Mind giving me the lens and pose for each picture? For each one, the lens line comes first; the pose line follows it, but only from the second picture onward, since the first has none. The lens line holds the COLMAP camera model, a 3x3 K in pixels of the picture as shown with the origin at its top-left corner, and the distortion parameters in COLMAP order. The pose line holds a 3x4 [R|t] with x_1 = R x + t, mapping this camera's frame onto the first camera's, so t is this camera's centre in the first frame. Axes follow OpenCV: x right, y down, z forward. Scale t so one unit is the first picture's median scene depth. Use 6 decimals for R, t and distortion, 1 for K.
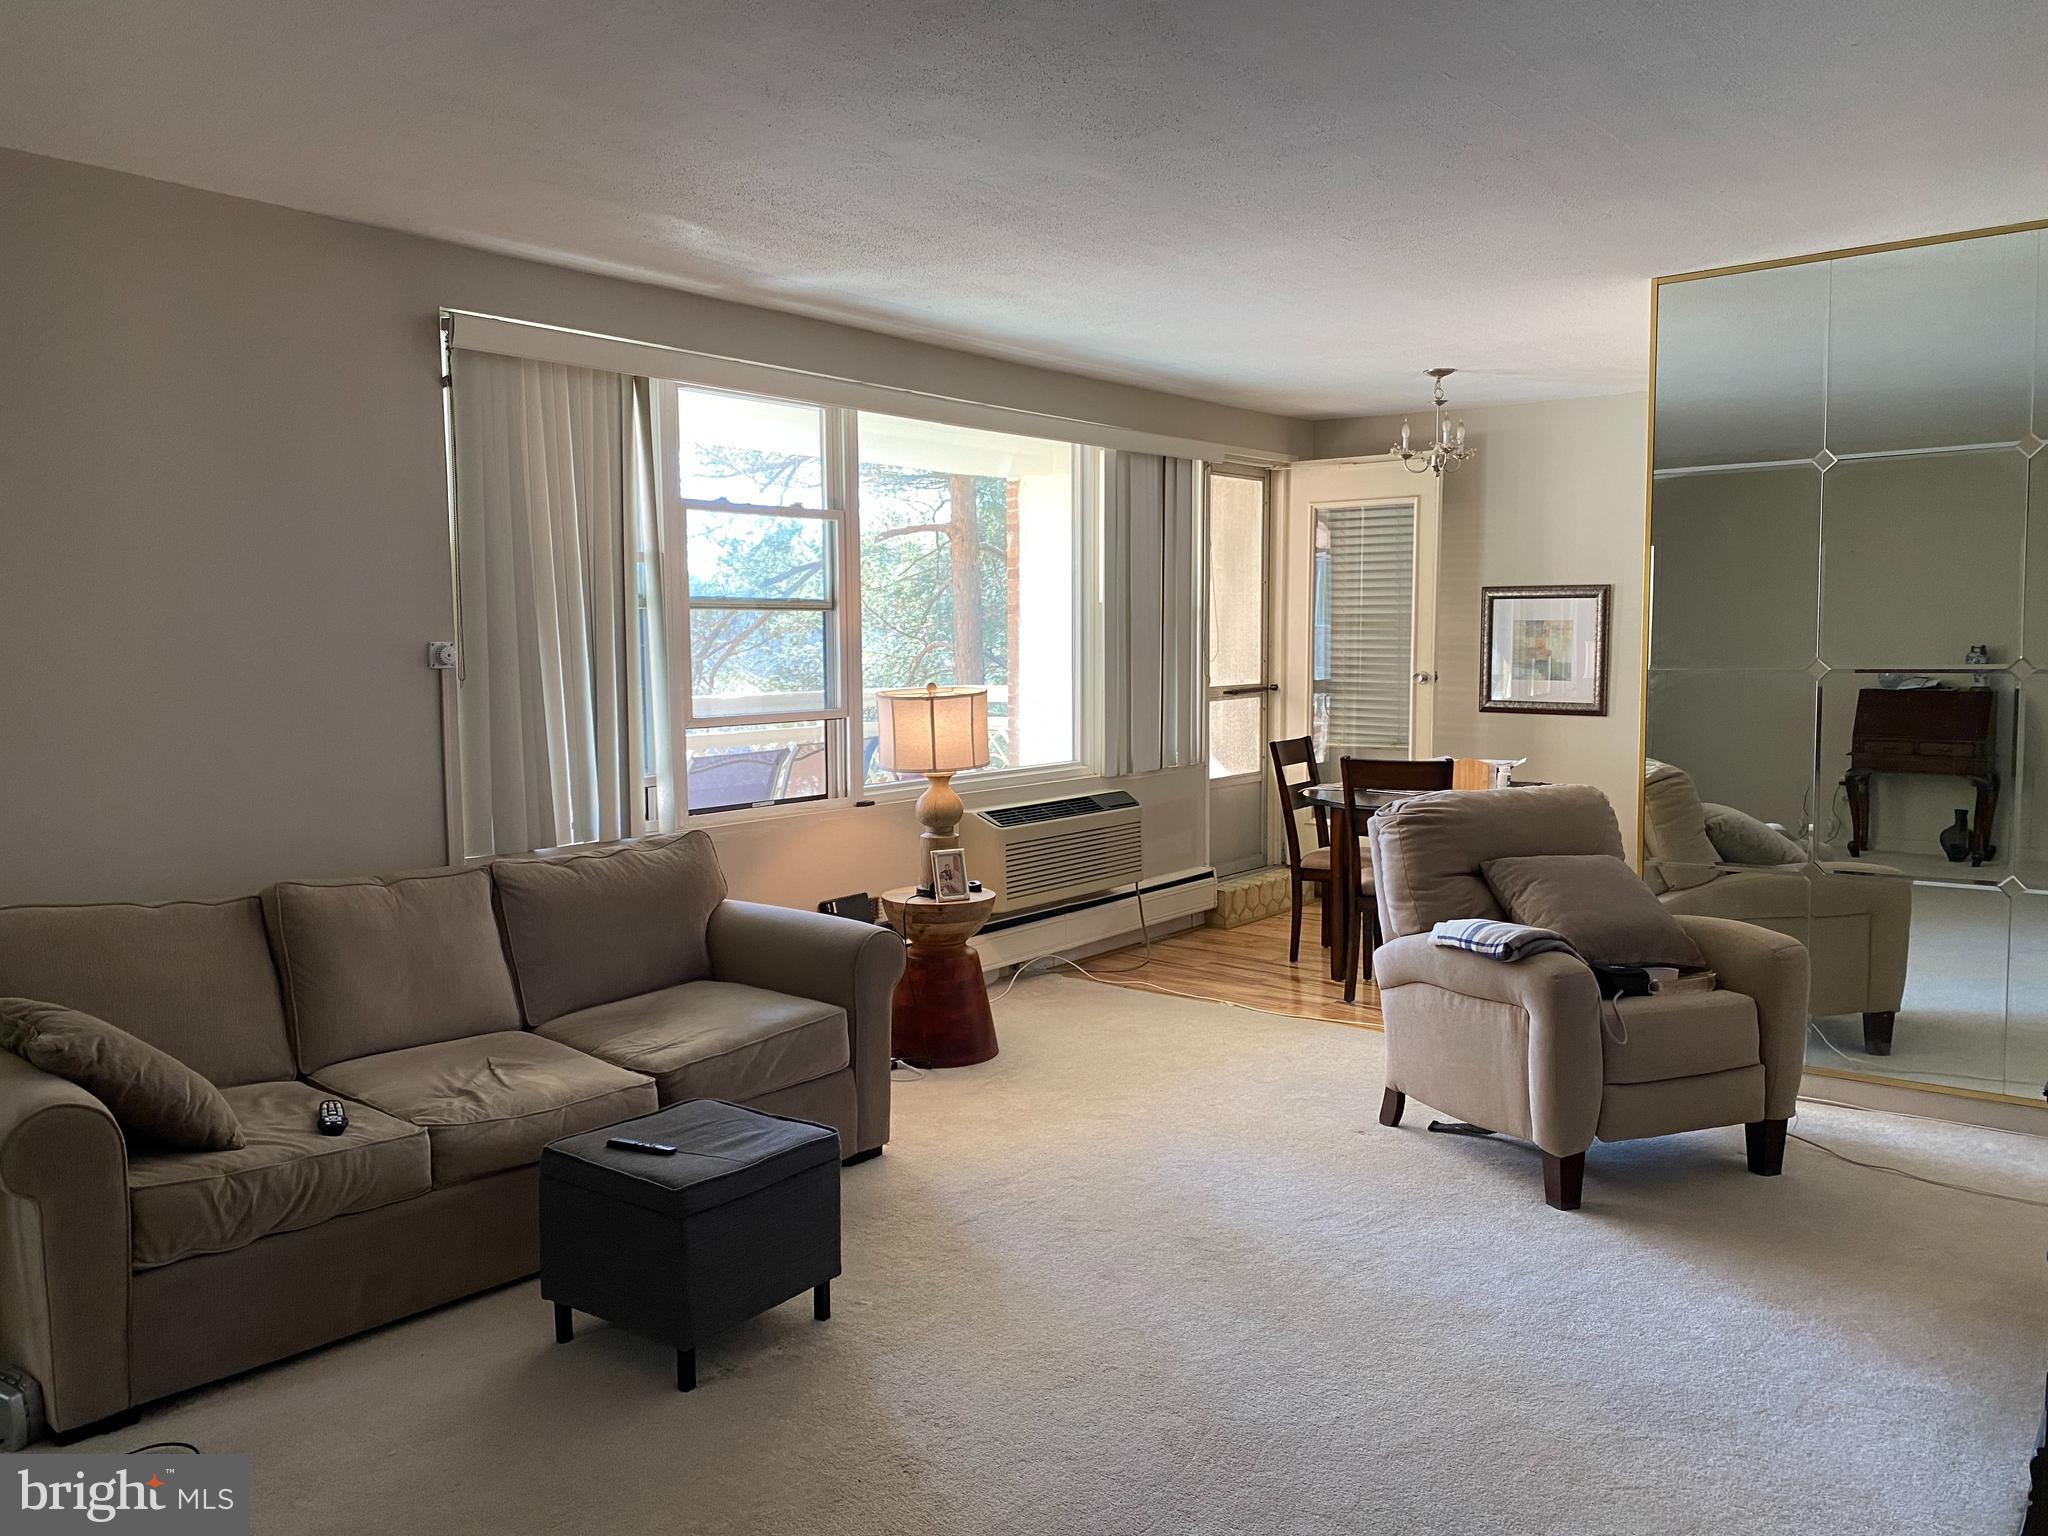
lens RADIAL K [[1555.8, 0, 1027.2], [0, 1555.8, 772.7], [0, 0, 1]] dist [0.033555, -0.010662]
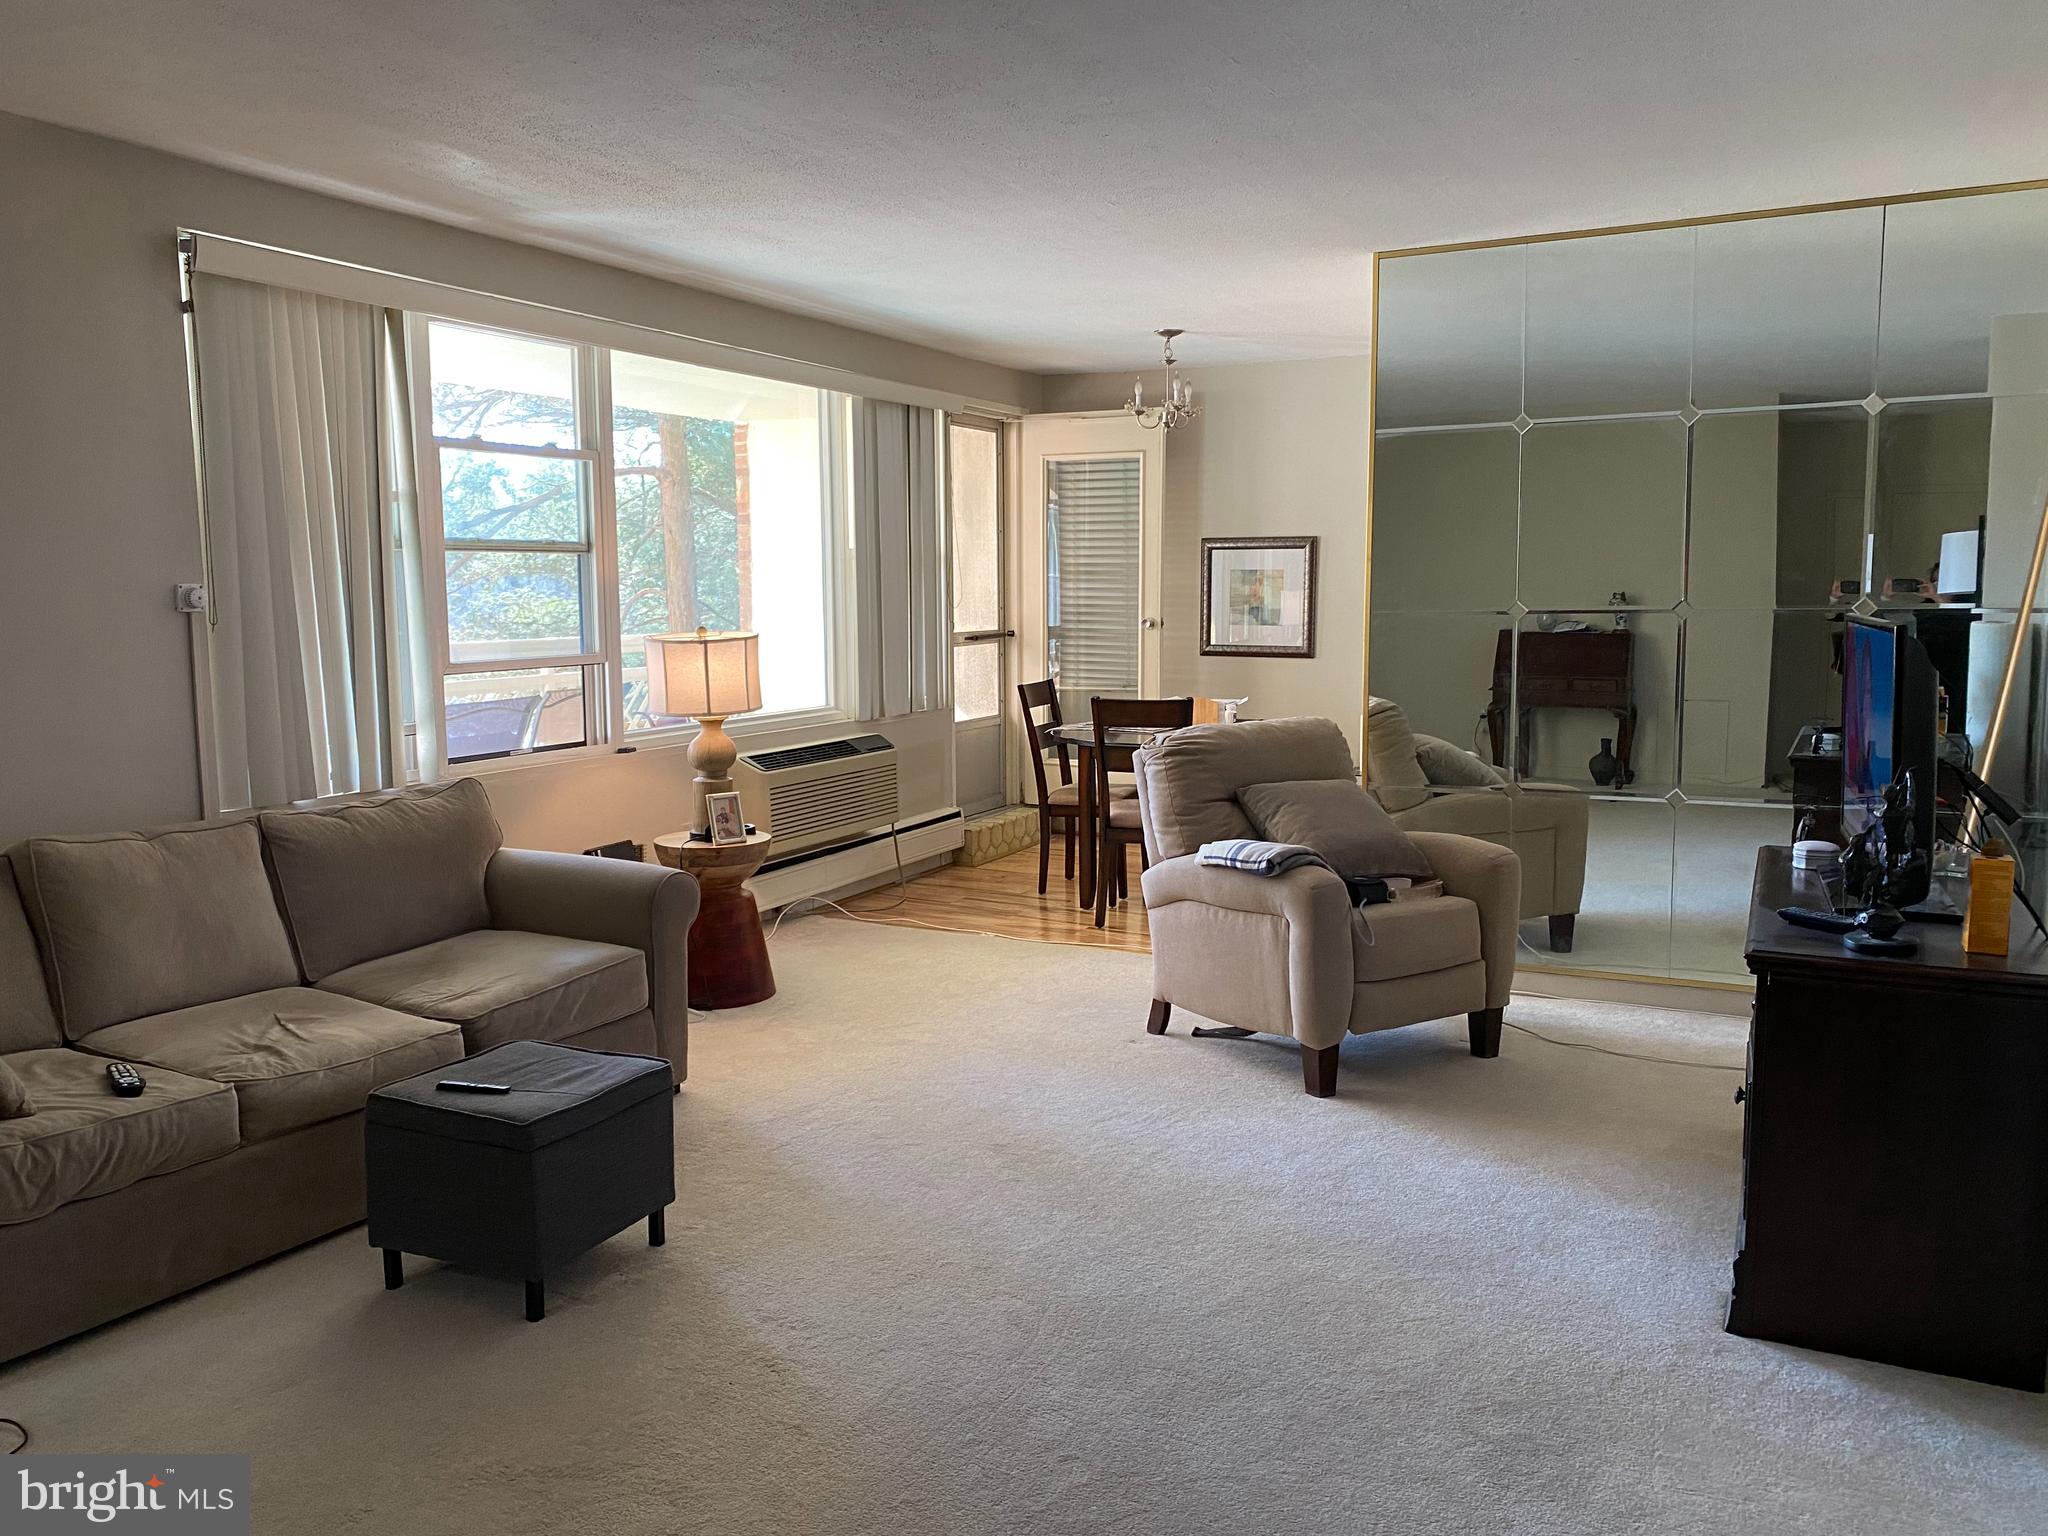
lens RADIAL K [[1552.1, 0, 1019.4], [0, 1552.1, 760.7], [0, 0, 1]] dist [0.068945, -0.062084]
pose [[0.980792, -0.021890, 0.193824, -0.063334], [0.017532, 0.999554, 0.024173, 0.008349], [-0.194267, -0.020311, 0.980738, -0.031825]]
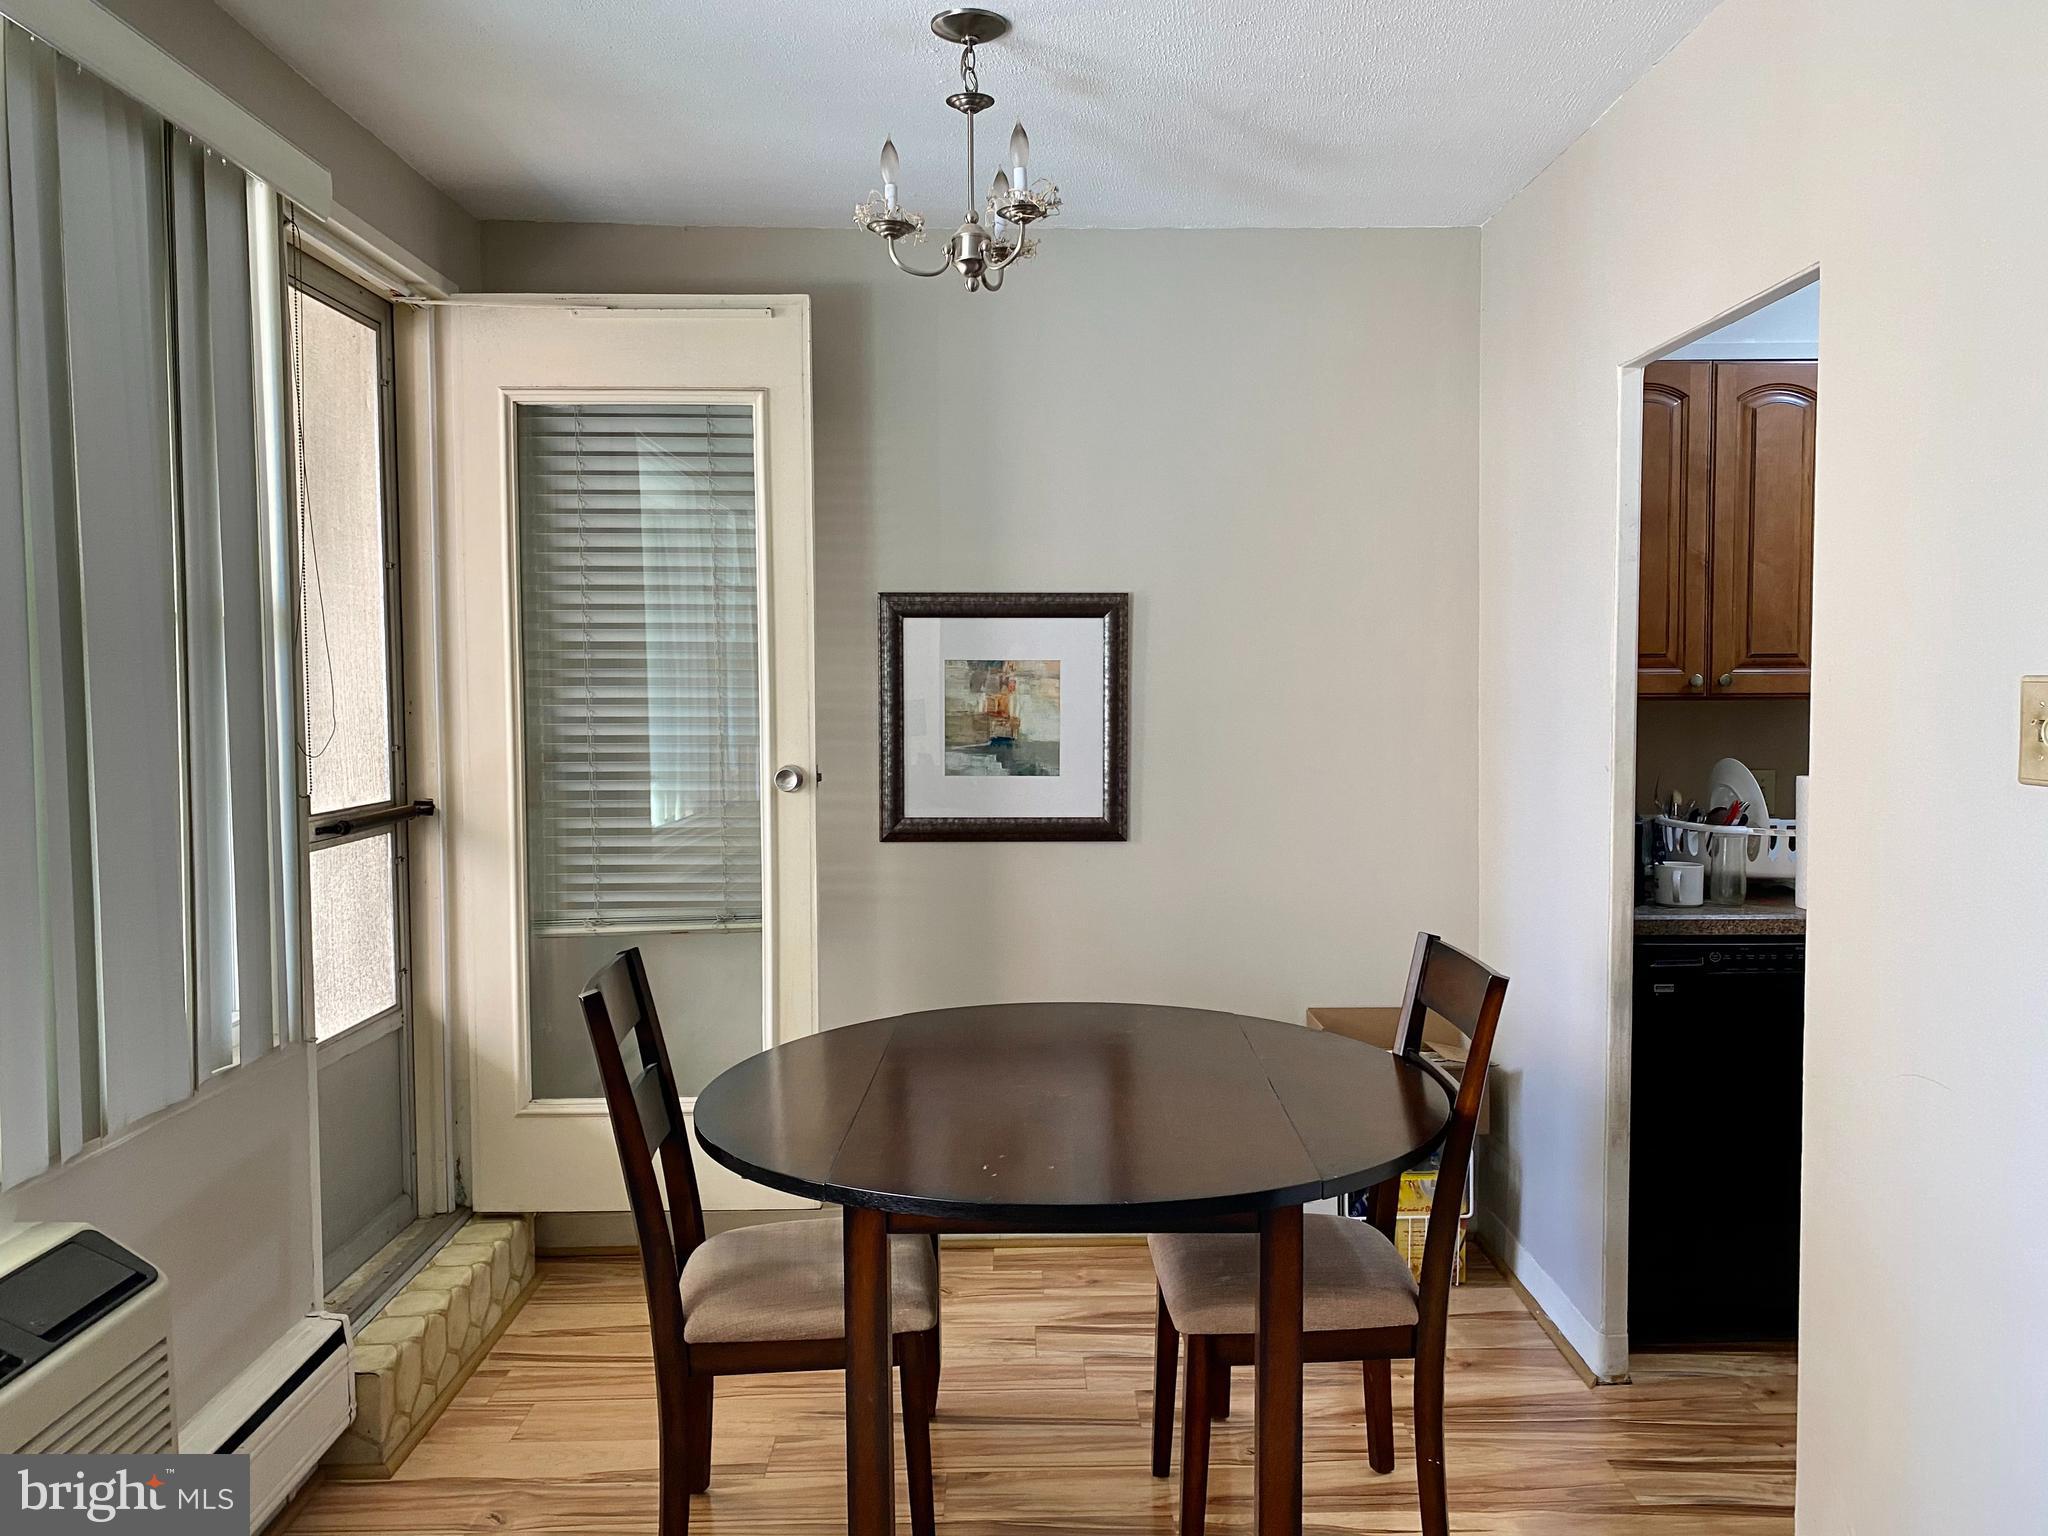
lens RADIAL K [[1555.8, 0, 1027.2], [0, 1555.8, 772.7], [0, 0, 1]] dist [0.033555, -0.010662]
pose [[0.772940, -0.035486, 0.633486, 0.020989], [0.059791, 0.998065, -0.017045, -0.079158], [-0.631656, 0.051051, 0.773566, 0.929266]]
